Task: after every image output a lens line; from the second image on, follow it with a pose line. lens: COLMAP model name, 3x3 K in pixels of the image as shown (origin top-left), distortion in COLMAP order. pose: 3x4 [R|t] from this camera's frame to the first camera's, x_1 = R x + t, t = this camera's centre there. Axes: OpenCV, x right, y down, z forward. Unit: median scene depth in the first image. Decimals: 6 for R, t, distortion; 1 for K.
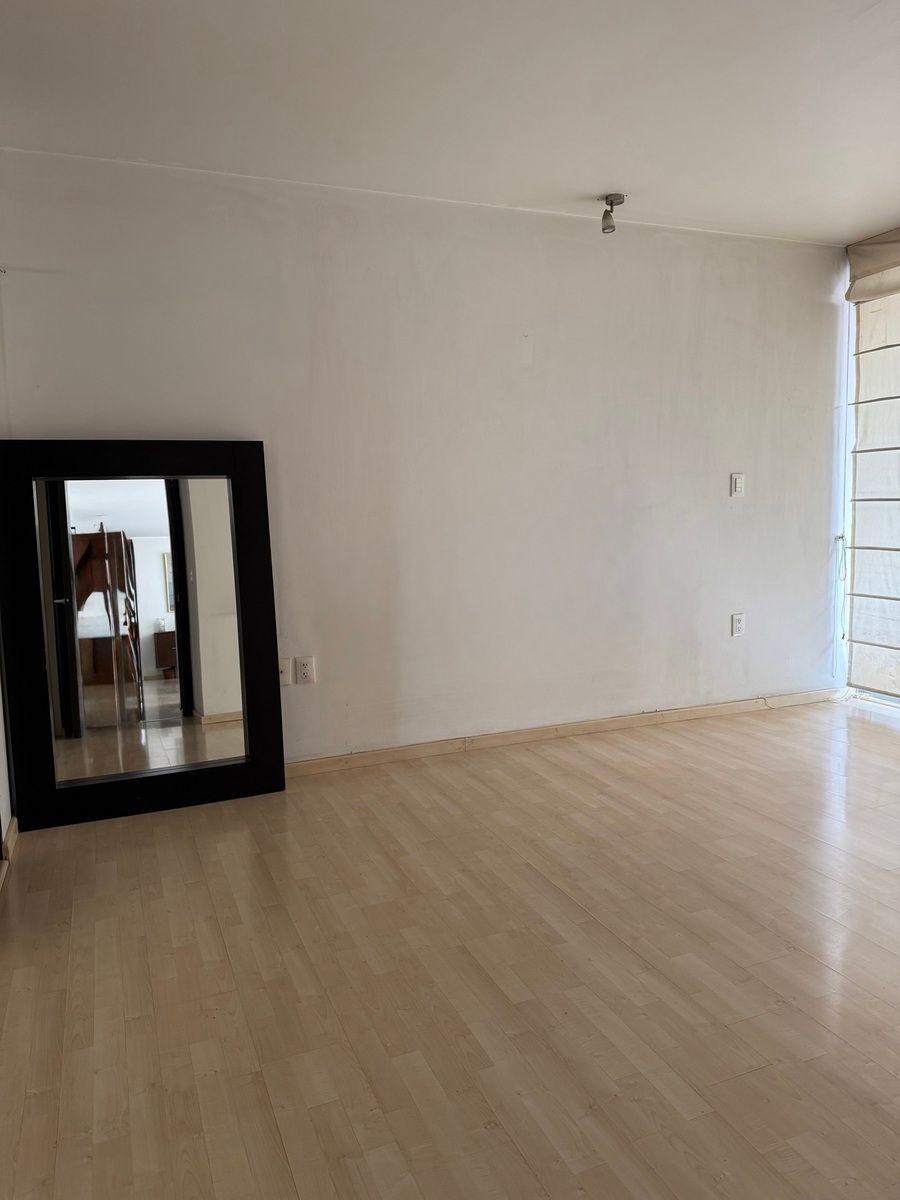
lens RADIAL K [[852.9, 0, 450.7], [0, 852.9, 598.7], [0, 0, 1]] dist [-0.008068, -0.002671]
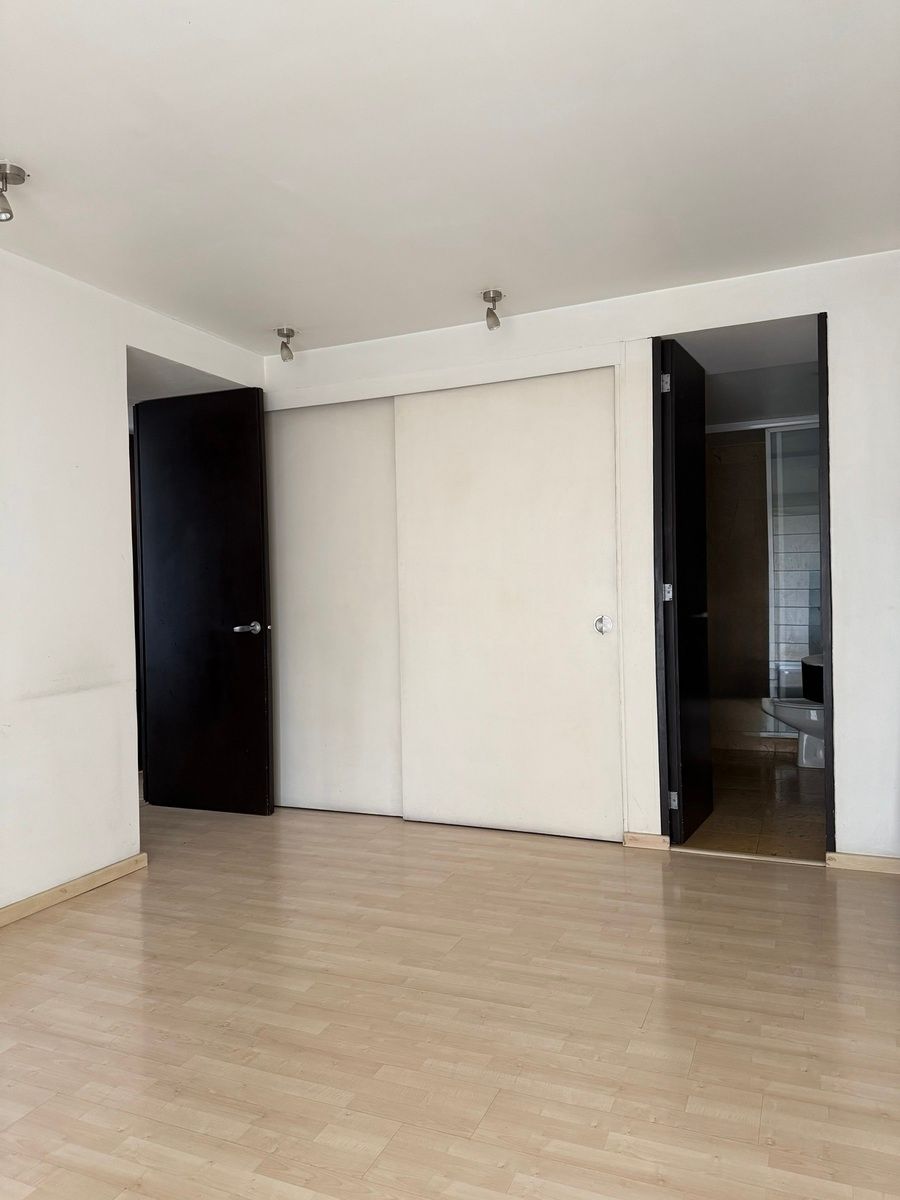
lens RADIAL K [[852.9, 0, 450.5], [0, 852.9, 600.4], [0, 0, 1]] dist [-0.008068, -0.002671]
pose [[-0.710977, 0.057236, -0.700882, 0.763591], [-0.038085, 0.992085, 0.119650, -0.211506], [0.702183, 0.111761, -0.703170, 1.572379]]
